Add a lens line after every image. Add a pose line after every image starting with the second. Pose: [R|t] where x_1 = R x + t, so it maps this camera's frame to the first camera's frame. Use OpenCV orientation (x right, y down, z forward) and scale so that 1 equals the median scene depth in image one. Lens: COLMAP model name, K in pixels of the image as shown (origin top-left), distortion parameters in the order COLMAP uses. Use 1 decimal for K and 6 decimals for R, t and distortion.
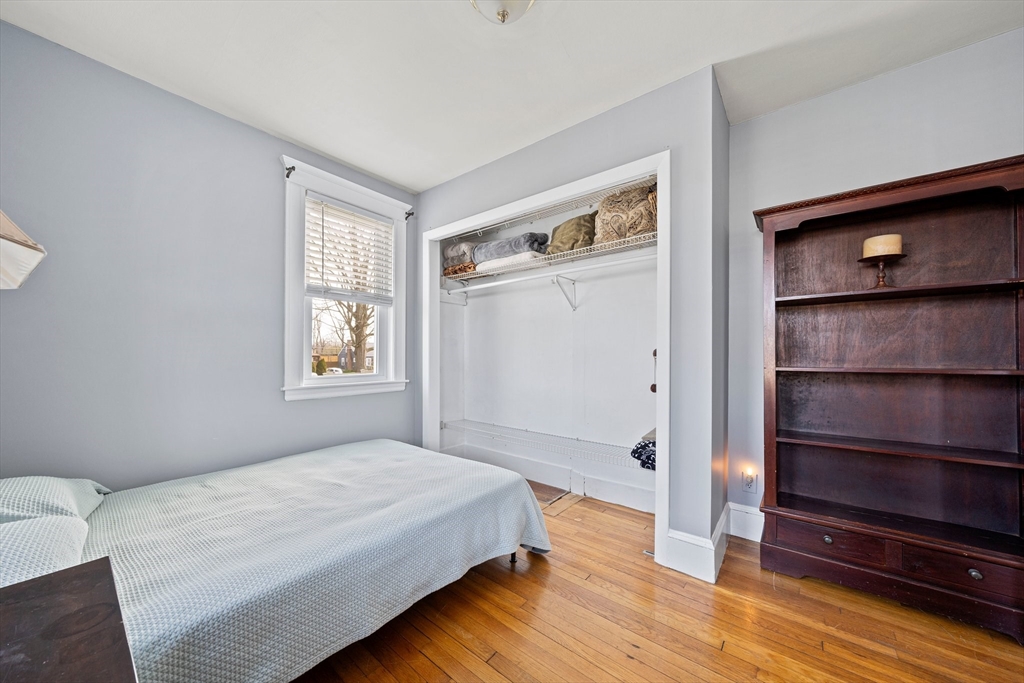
lens RADIAL K [[362.4, 0, 507.9], [0, 362.4, 352.2], [0, 0, 1]] dist [-0.007412, -0.000094]
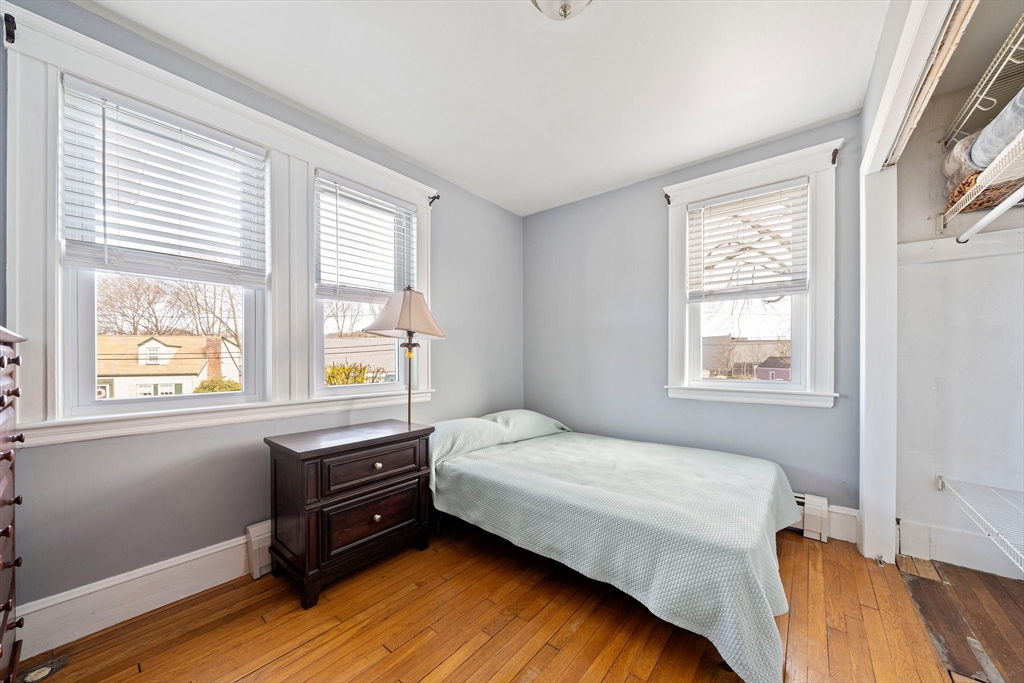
lens RADIAL K [[364.0, 0, 505.0], [0, 364.0, 359.7], [0, 0, 1]] dist [-0.008124, -0.000021]
pose [[-0.025483, 0.002554, -0.999672, 0.818154], [0.009889, 0.999948, 0.002303, 0.007396], [0.999626, -0.009827, -0.025507, 0.729526]]
